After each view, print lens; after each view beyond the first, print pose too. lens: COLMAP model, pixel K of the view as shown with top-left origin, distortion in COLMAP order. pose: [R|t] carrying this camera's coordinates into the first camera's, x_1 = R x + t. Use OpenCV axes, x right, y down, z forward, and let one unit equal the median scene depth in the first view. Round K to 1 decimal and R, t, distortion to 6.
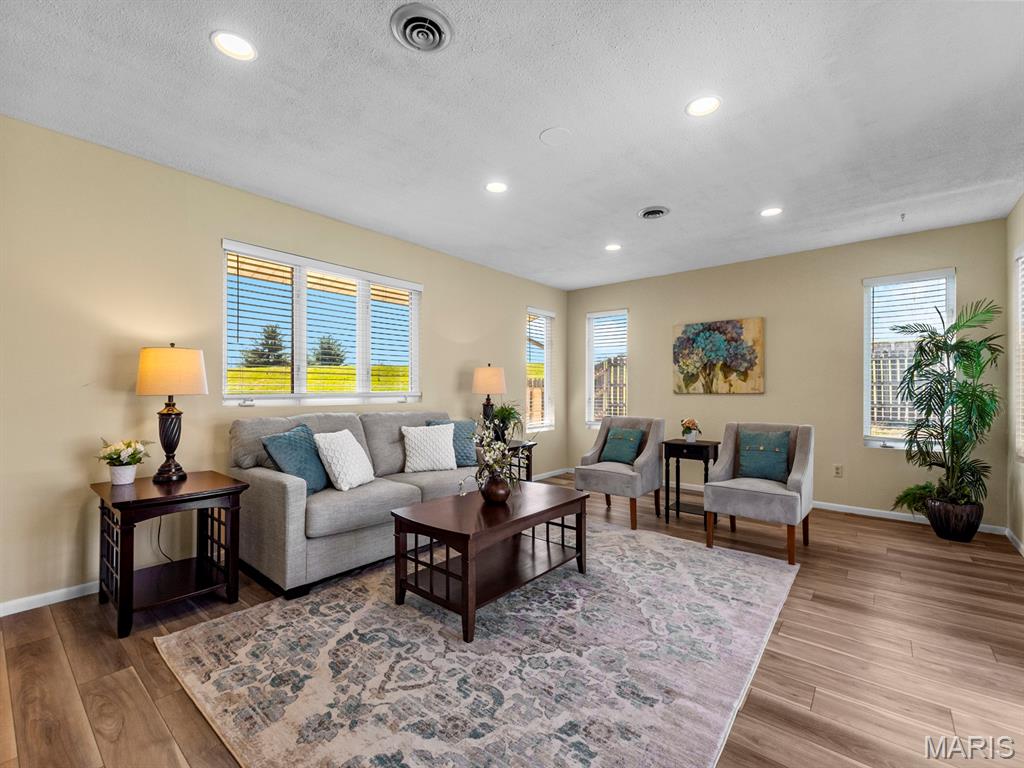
lens RADIAL K [[444.4, 0, 513.7], [0, 444.4, 389.4], [0, 0, 1]] dist [0.002560, -0.001560]
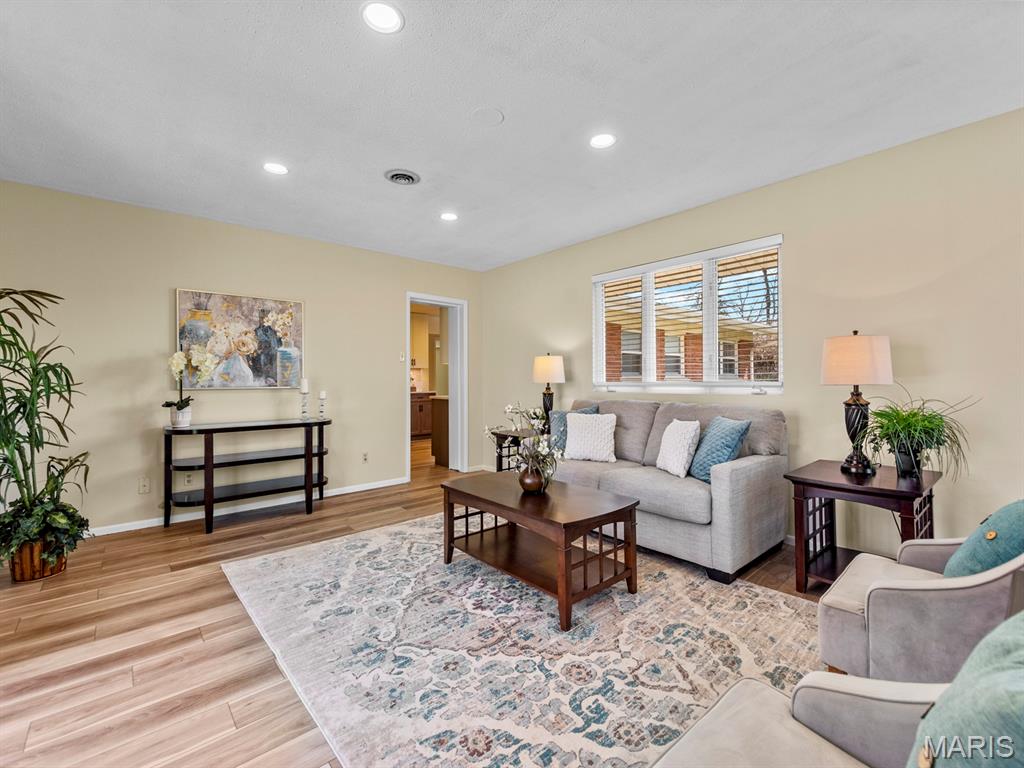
lens RADIAL K [[444.4, 0, 511.3], [0, 444.4, 380.0], [0, 0, 1]] dist [0.002560, -0.001560]
pose [[-0.157942, -0.001878, -0.987447, 1.025394], [0.006913, 0.999972, -0.003008, 0.005465], [0.987424, -0.007301, -0.157925, 1.185605]]
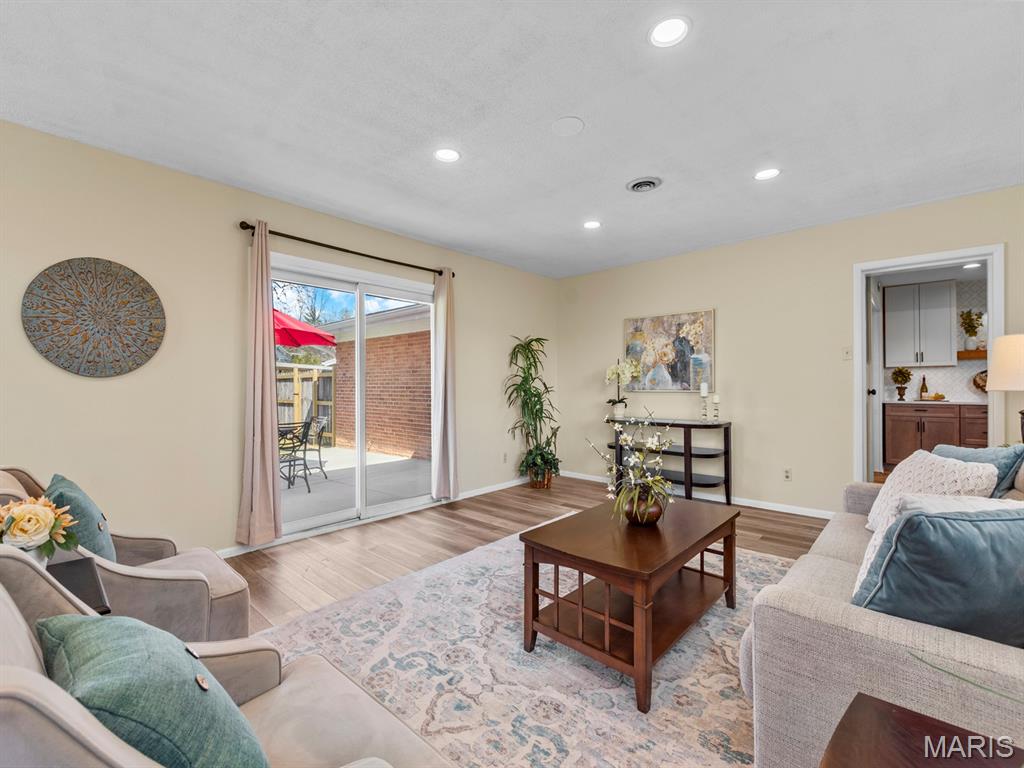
lens RADIAL K [[444.4, 0, 511.3], [0, 444.4, 382.4], [0, 0, 1]] dist [0.002560, -0.001560]
pose [[-0.999130, 0.002733, 0.041624, 0.175024], [0.002380, 0.999961, -0.008533, 0.000657], [-0.041645, -0.008427, -0.999097, 1.955196]]
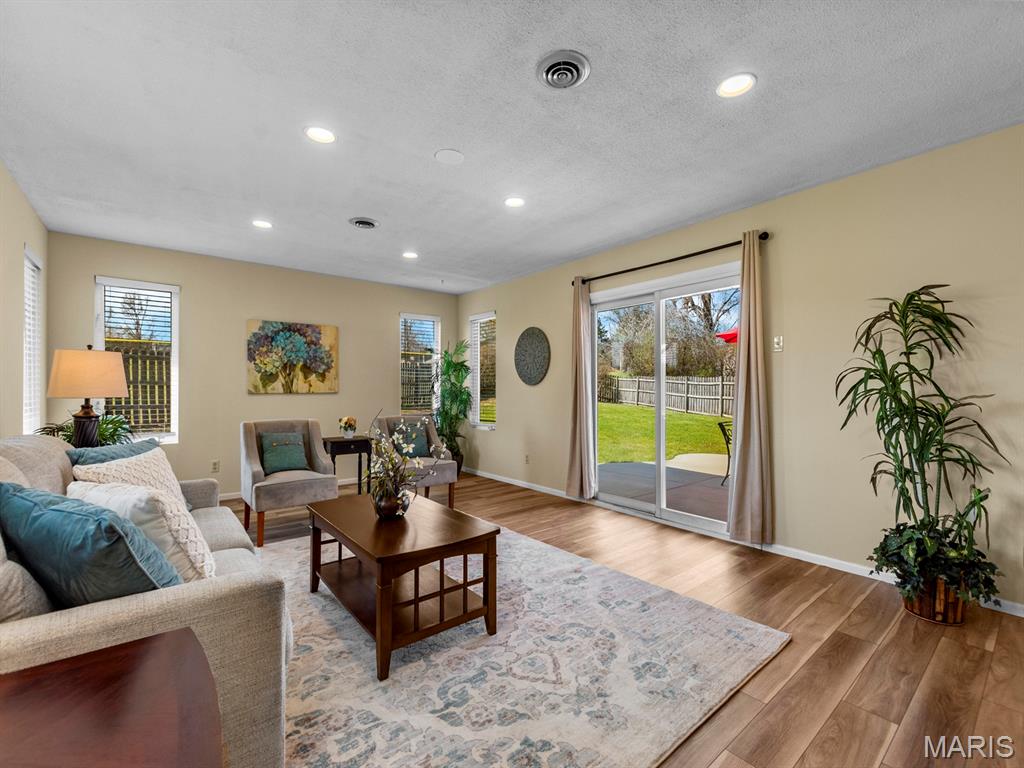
lens RADIAL K [[444.4, 0, 513.7], [0, 444.4, 391.5], [0, 0, 1]] dist [0.002560, -0.001560]
pose [[0.189929, -0.004996, 0.981785, -0.931149], [-0.003633, 0.999977, 0.005792, -0.005523], [-0.981791, -0.004667, 0.189907, 0.633312]]
